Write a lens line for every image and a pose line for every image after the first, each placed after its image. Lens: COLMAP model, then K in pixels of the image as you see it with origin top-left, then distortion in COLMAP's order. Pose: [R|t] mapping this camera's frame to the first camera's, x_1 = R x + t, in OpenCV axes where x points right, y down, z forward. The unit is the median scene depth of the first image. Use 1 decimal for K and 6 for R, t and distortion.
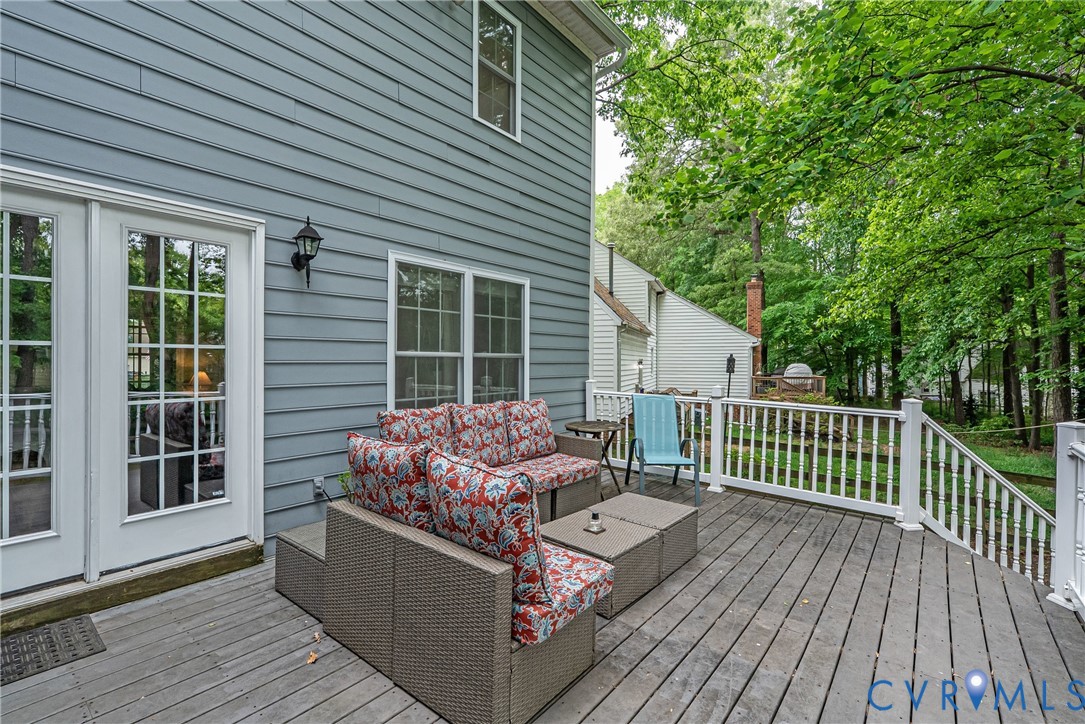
lens RADIAL K [[485.8, 0, 542.5], [0, 485.8, 362.0], [0, 0, 1]] dist [-0.001512, 0.000170]
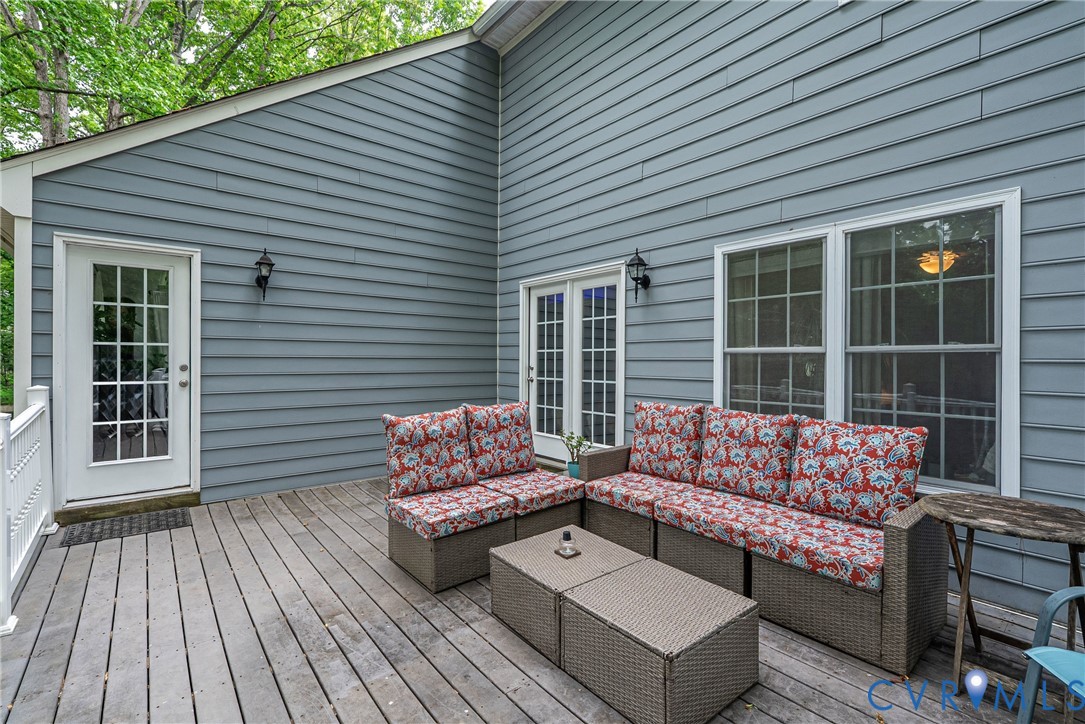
lens RADIAL K [[485.8, 0, 542.5], [0, 485.8, 362.0], [0, 0, 1]] dist [-0.001512, 0.000170]
pose [[-0.201403, -0.002313, -0.979506, 0.699419], [-0.011536, 0.999933, 0.000011, 0.009314], [0.979440, 0.011302, -0.201417, 0.828702]]
